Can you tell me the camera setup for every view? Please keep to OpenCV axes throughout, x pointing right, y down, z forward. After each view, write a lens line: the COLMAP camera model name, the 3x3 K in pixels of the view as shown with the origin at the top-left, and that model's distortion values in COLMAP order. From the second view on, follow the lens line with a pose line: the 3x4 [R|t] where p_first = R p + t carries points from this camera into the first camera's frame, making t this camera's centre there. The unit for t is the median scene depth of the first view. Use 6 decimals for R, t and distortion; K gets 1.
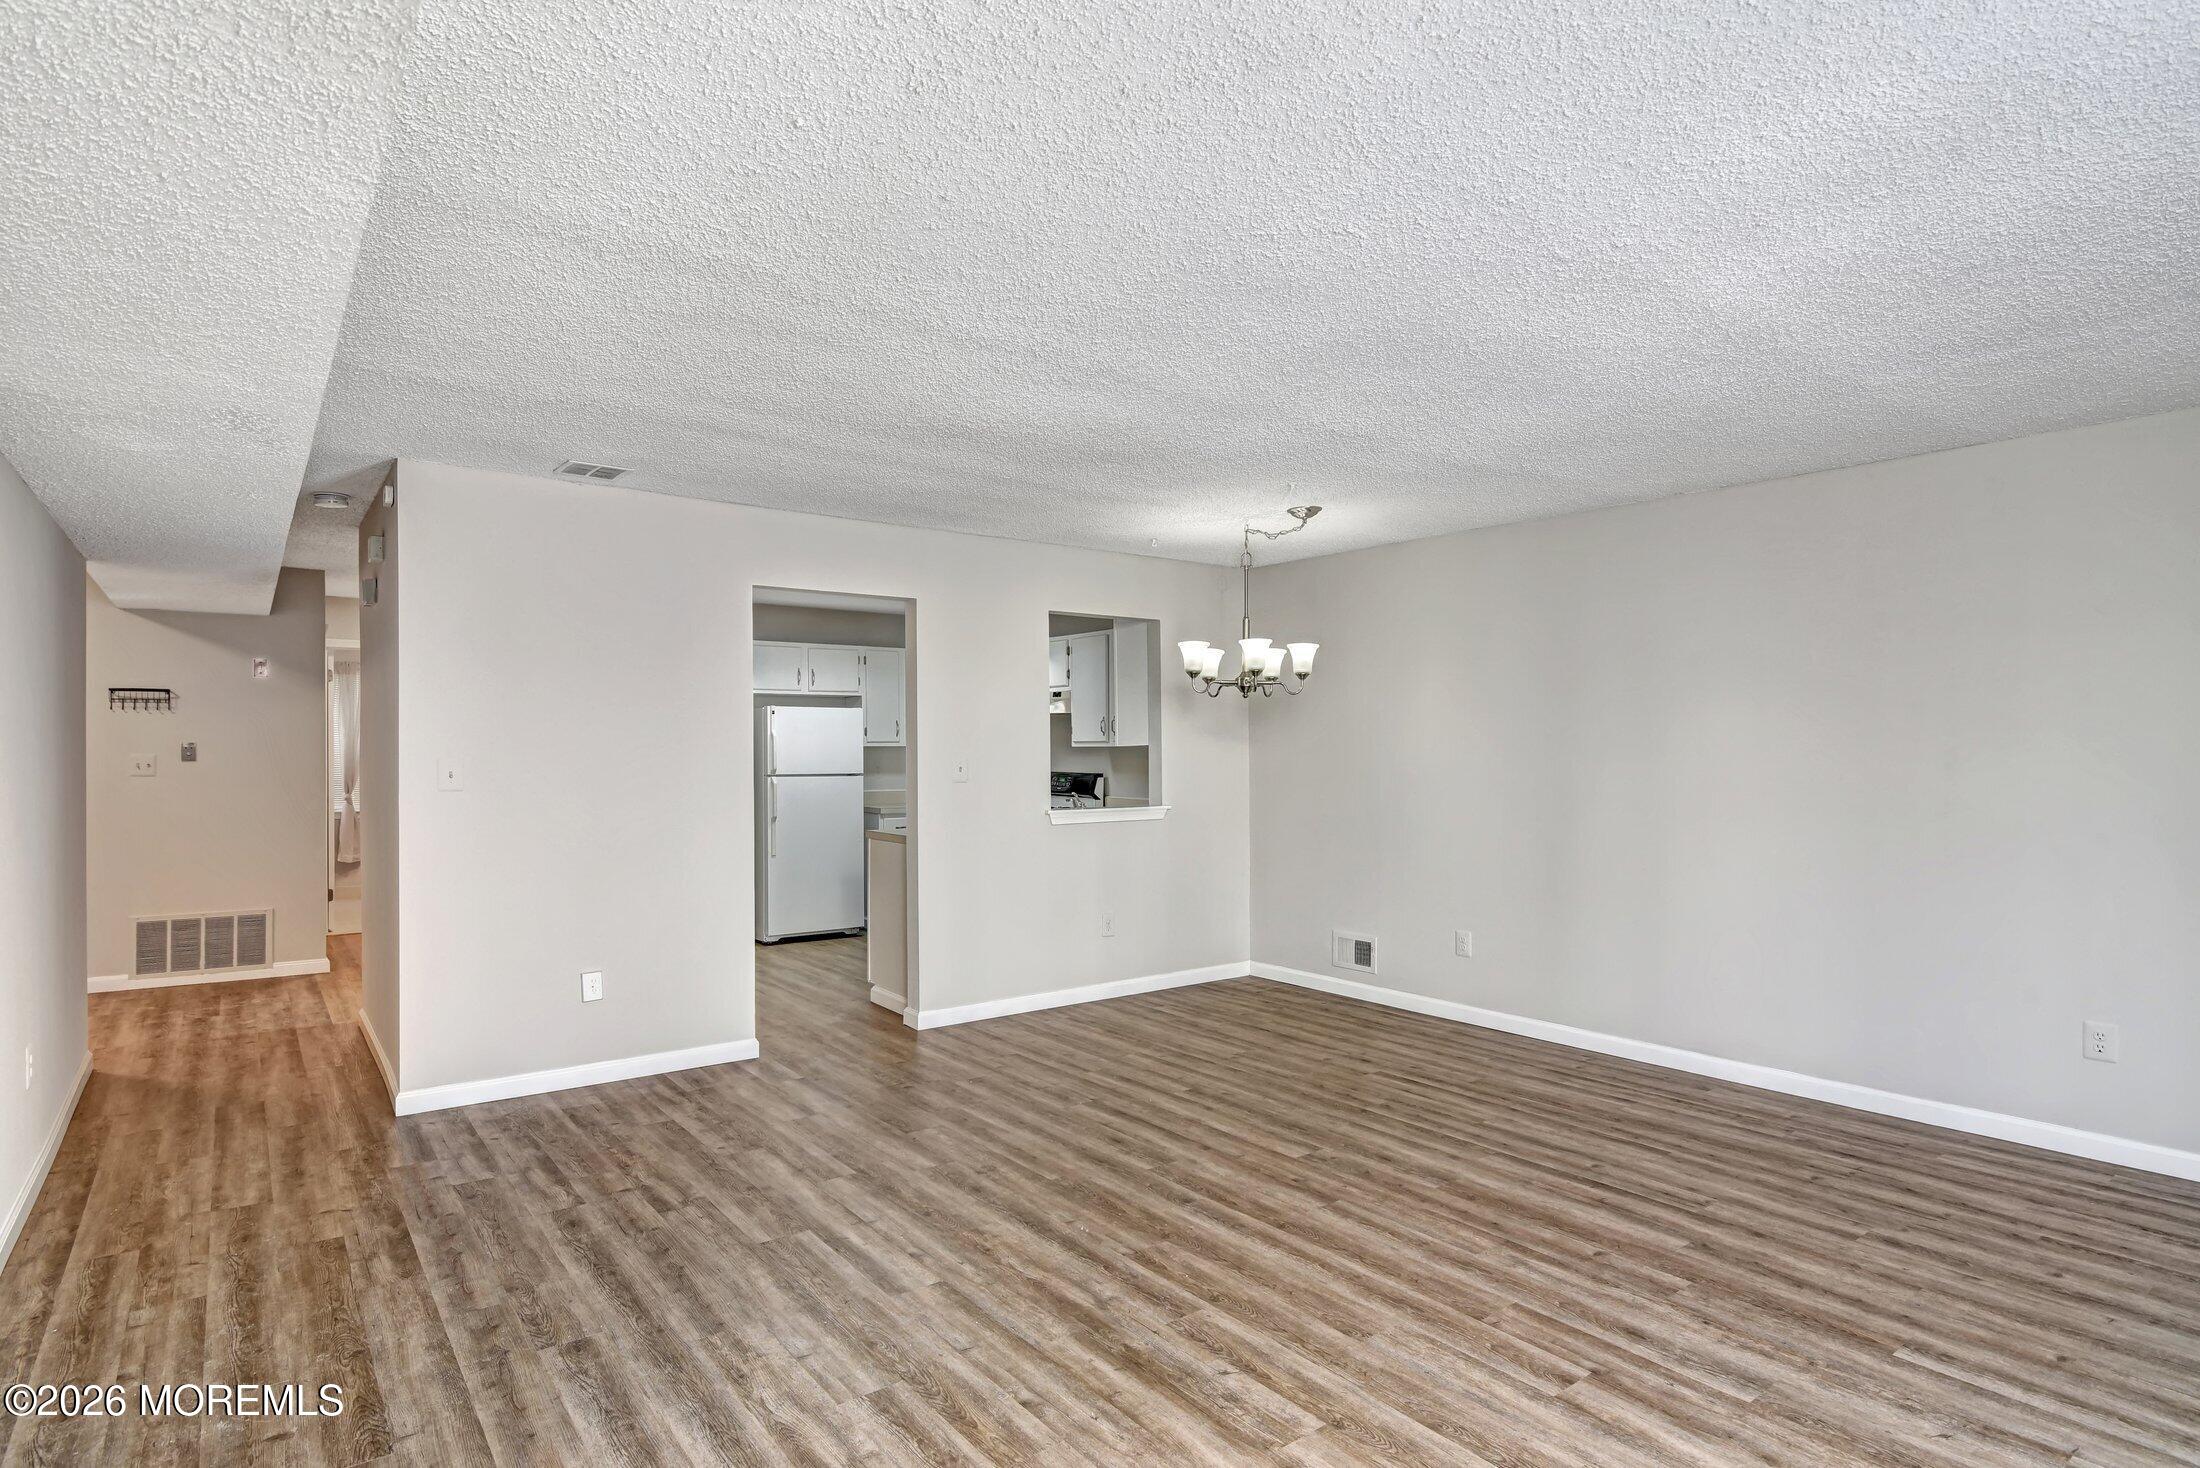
lens RADIAL K [[1139.3, 0, 1100.0], [0, 1139.3, 734.0], [0, 0, 1]] dist [-0.013525, 0.000172]
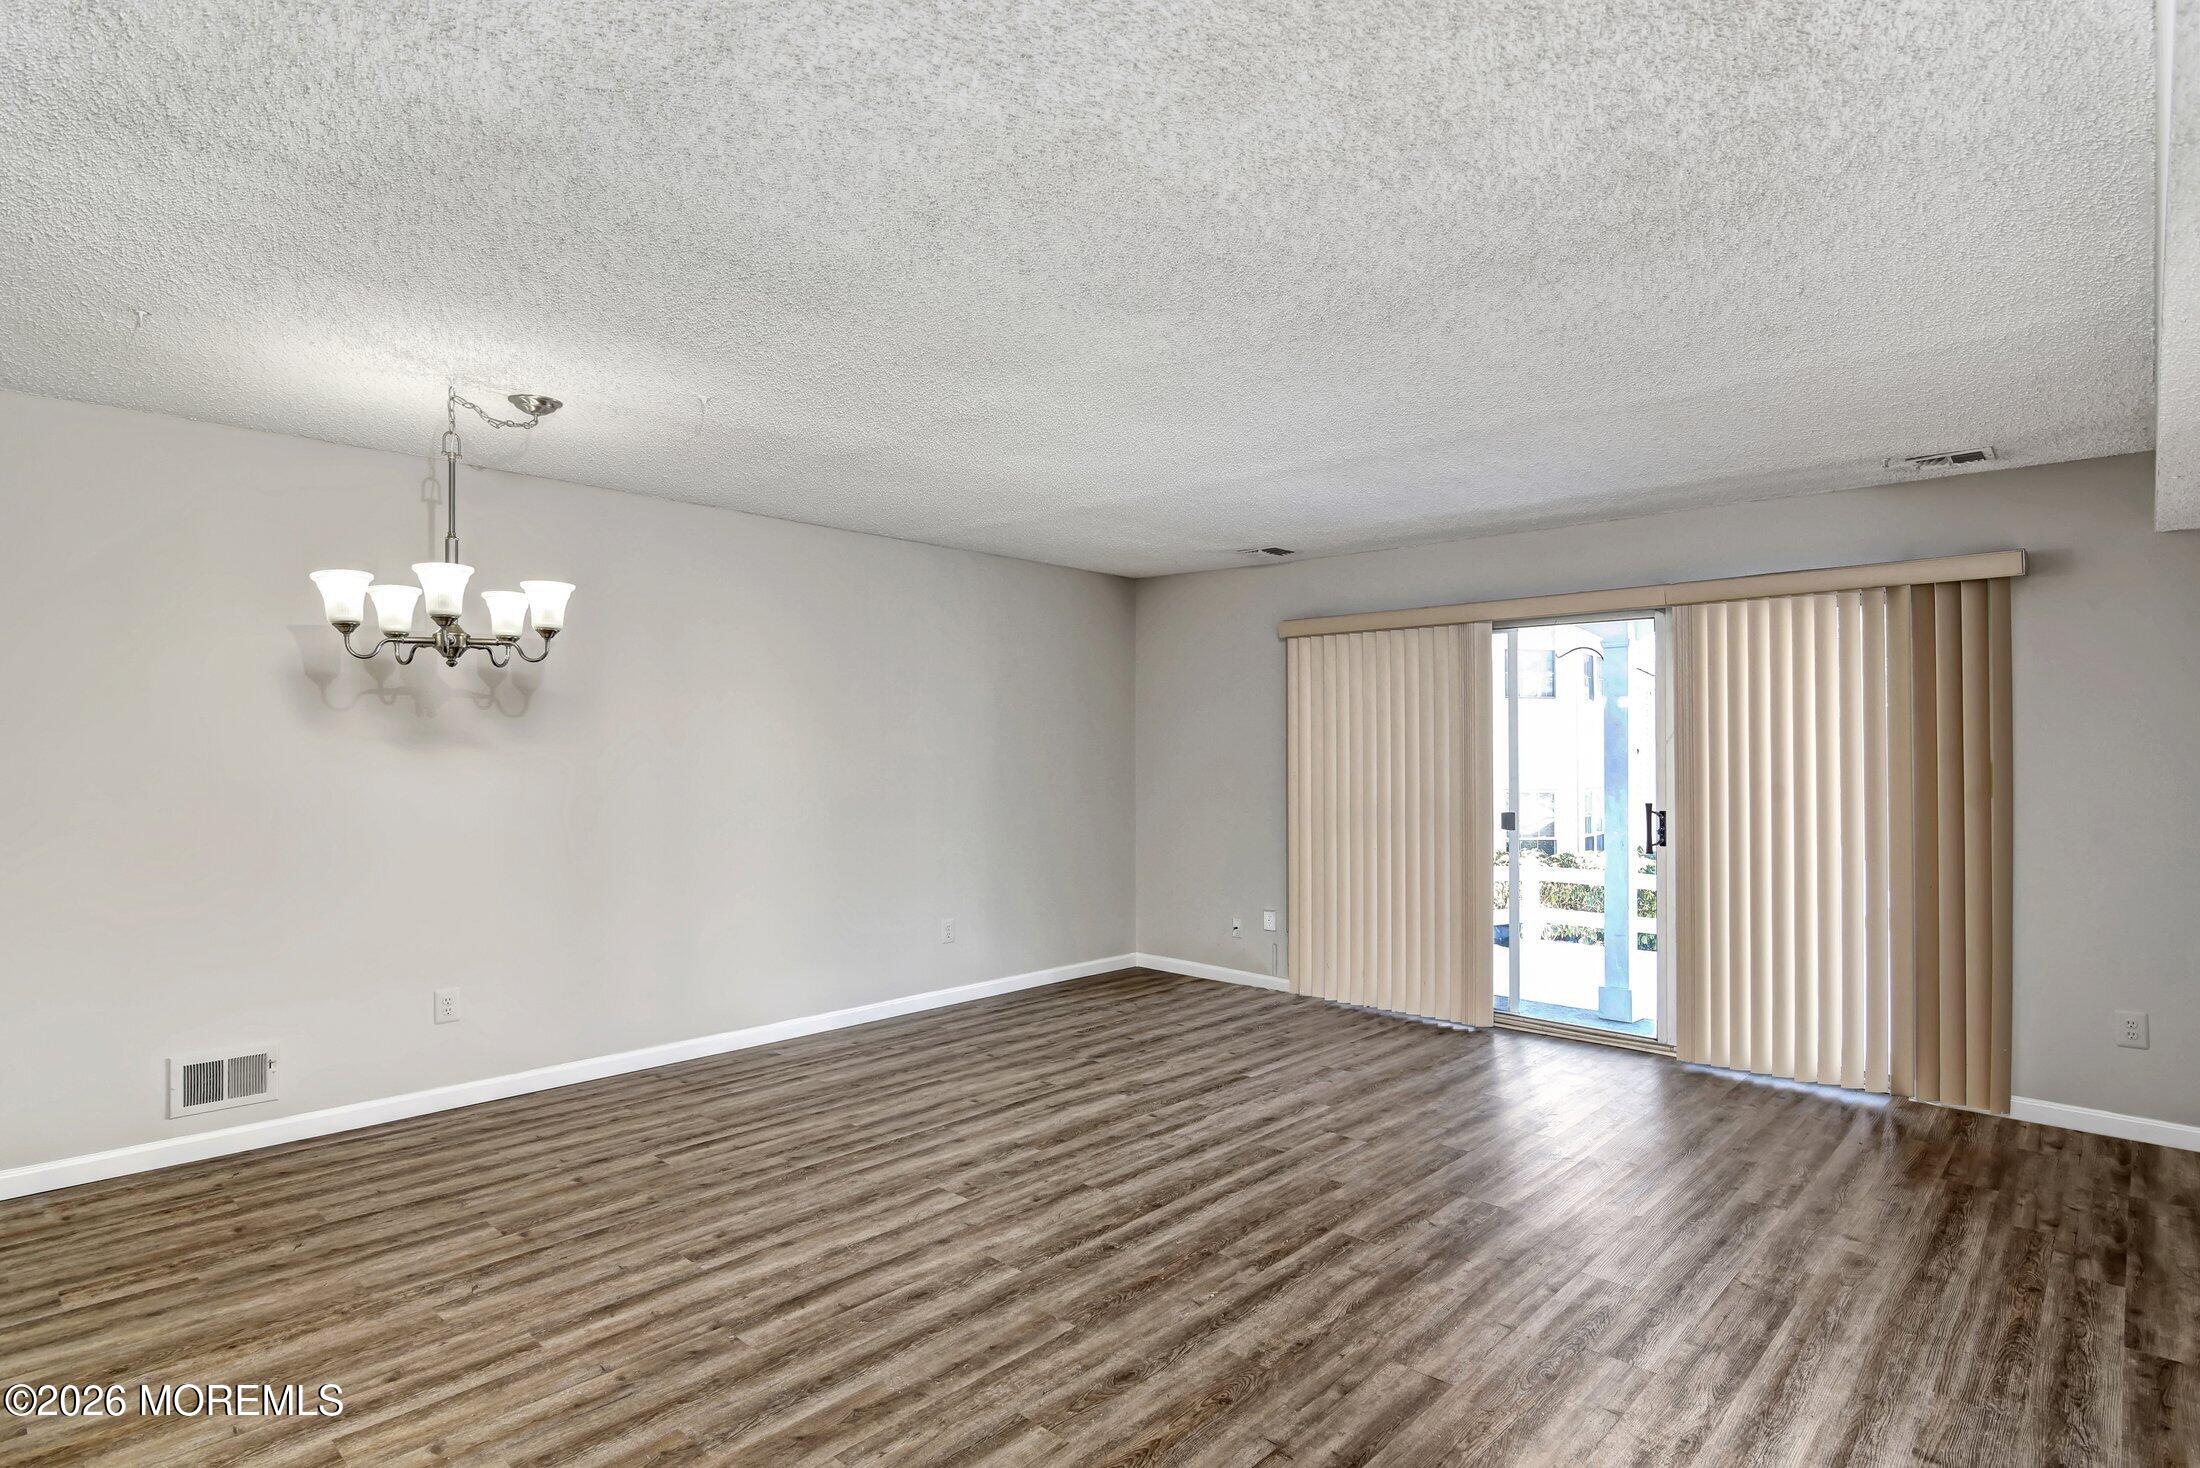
lens RADIAL K [[1146.6, 0, 1086.6], [0, 1146.6, 731.0], [0, 0, 1]] dist [-0.002508, 0.000533]
pose [[-0.160951, 0.013906, 0.986864, -0.793177], [-0.016735, 0.999719, -0.016817, 0.013639], [-0.986820, -0.019222, -0.160673, 1.121986]]
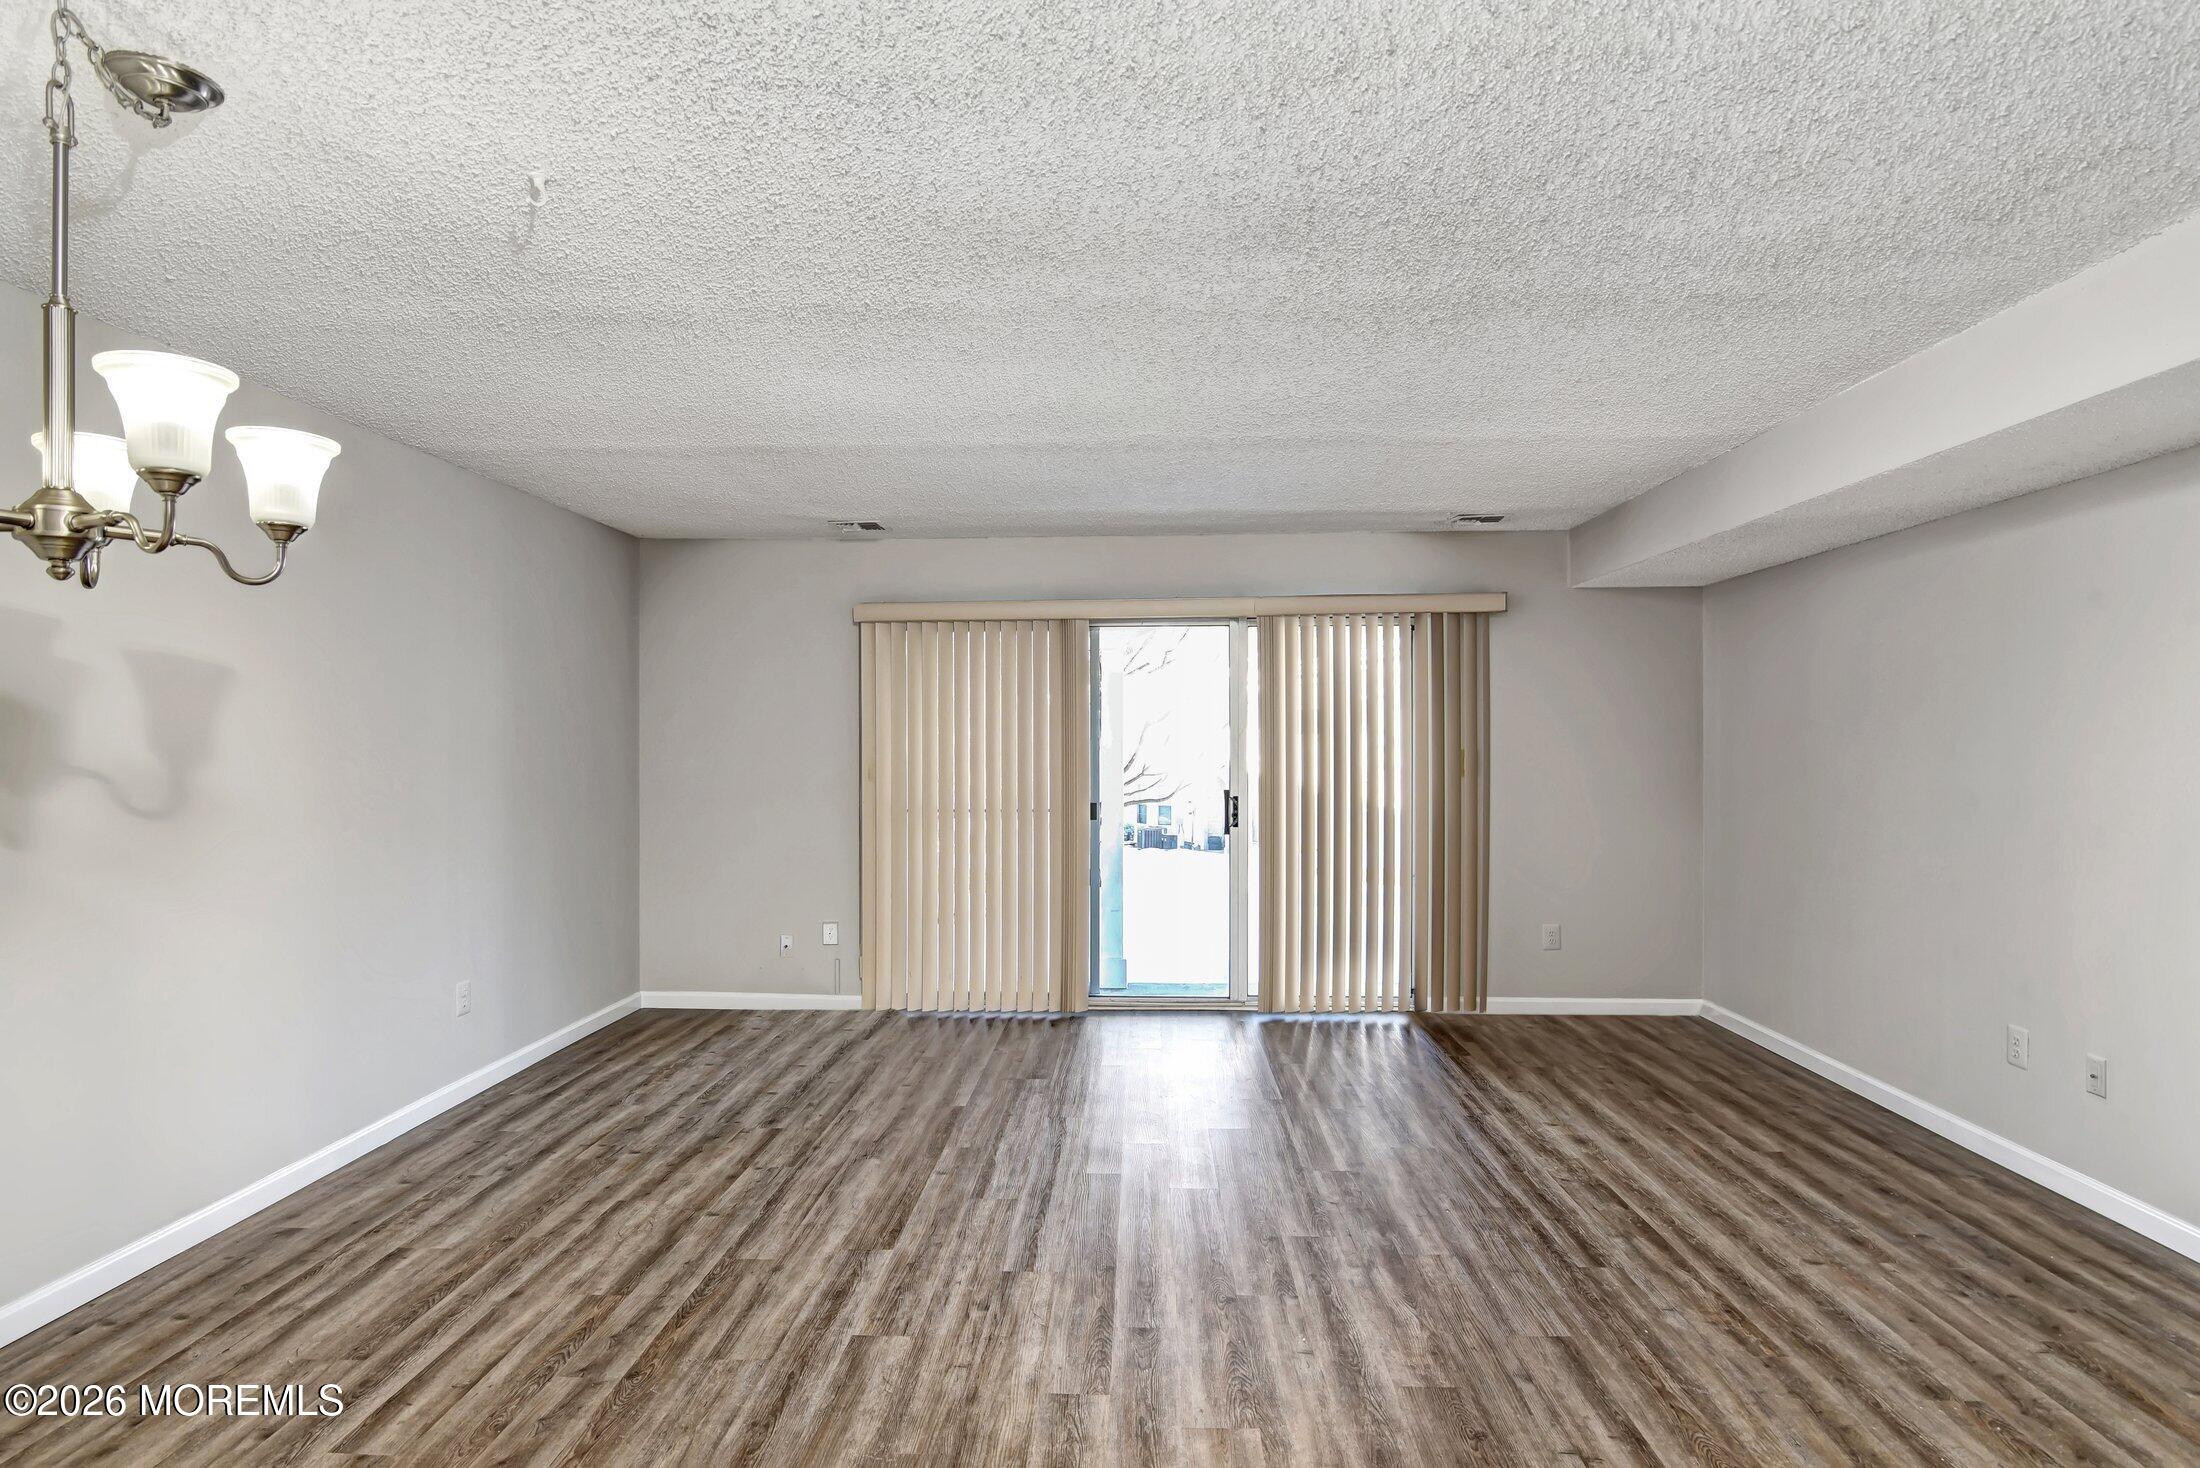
lens RADIAL K [[1139.3, 0, 1100.0], [0, 1139.3, 734.0], [0, 0, 1]] dist [-0.013525, 0.000172]
pose [[-0.768243, 0.005216, 0.640137, -0.381101], [-0.006898, 0.999841, -0.016426, 0.016781], [-0.640121, -0.017035, -0.768085, 1.548035]]
